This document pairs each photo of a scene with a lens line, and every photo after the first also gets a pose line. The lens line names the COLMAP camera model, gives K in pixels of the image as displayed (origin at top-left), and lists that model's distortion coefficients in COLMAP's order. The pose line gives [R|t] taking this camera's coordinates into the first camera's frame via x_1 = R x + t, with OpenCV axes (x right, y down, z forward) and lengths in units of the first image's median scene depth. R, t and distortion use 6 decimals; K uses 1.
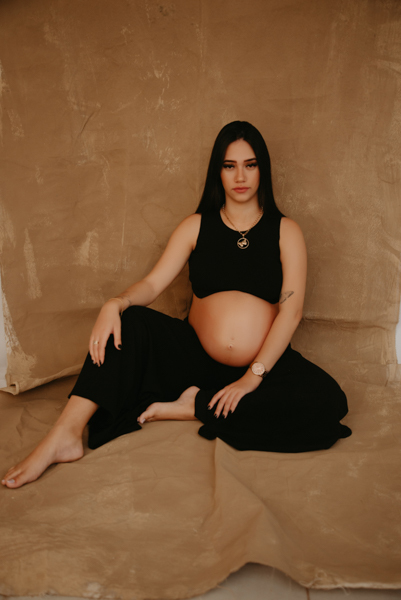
lens RADIAL K [[609.6, 0, 210.8], [0, 609.6, 290.8], [0, 0, 1]] dist [0.076102, 0.000000]
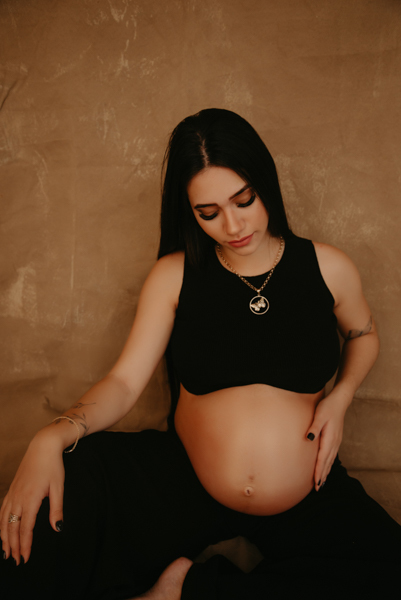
lens RADIAL K [[609.6, 0, 210.1], [0, 609.6, 298.1], [0, 0, 1]] dist [0.076102, 0.000000]
pose [[0.999914, -0.010767, 0.007480, -0.002470], [0.010383, 0.998717, 0.049571, -0.099071], [-0.008004, -0.049489, 0.998743, 0.359288]]
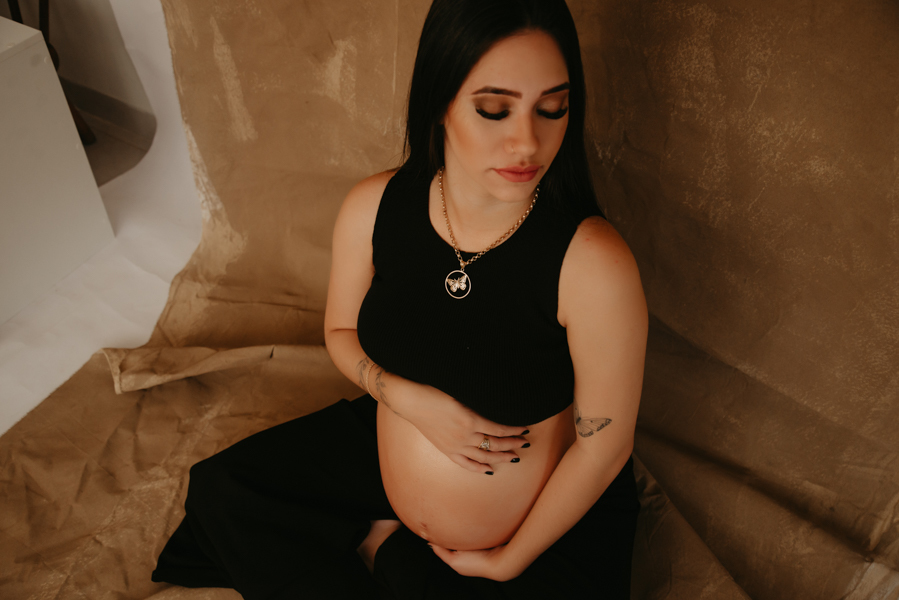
lens RADIAL K [[913.4, 0, 445.6], [0, 913.4, 307.5], [0, 0, 1]] dist [0.076102, 0.000000]
pose [[0.883584, 0.343459, -0.318301, 0.170235], [-0.121656, 0.824762, 0.552238, -0.339799], [0.452194, -0.449226, 0.770531, 0.432293]]
